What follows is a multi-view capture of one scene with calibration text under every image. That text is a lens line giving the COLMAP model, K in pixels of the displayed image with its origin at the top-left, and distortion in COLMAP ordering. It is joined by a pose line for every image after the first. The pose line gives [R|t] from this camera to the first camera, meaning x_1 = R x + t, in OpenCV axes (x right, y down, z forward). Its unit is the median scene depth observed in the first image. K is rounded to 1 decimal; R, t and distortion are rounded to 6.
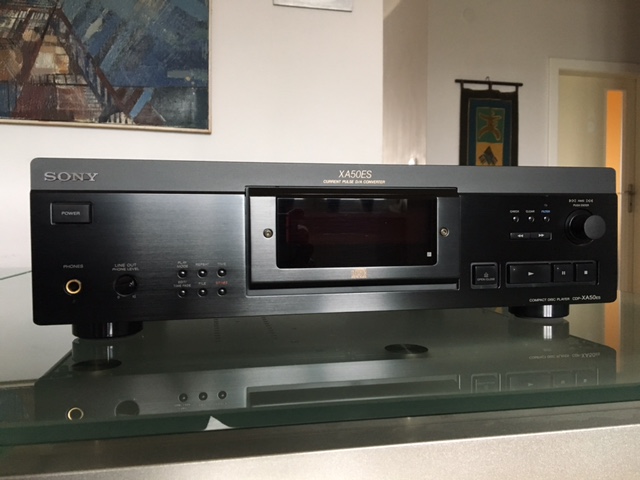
lens RADIAL K [[532.7, 0, 320.0], [0, 532.7, 240.0], [0, 0, 1]] dist [0.063360, -0.100855]
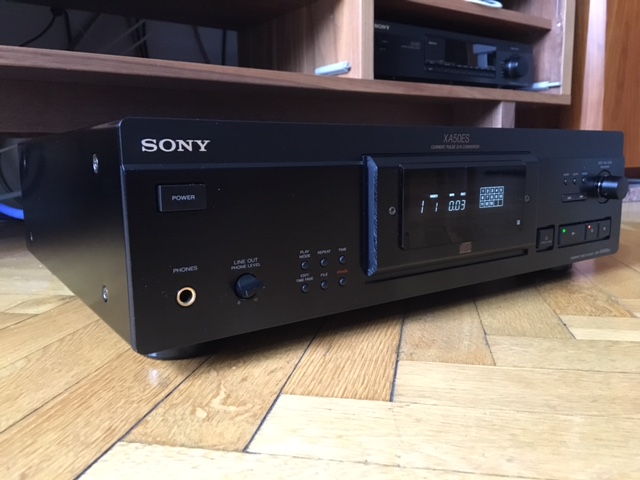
lens RADIAL K [[532.7, 0, 320.0], [0, 532.7, 240.0], [0, 0, 1]] dist [0.063360, -0.100855]
pose [[0.927557, -0.068852, 0.367283, -0.550824], [0.032264, 0.993965, 0.104848, -0.061161], [-0.372286, -0.085402, 0.924181, 0.258943]]
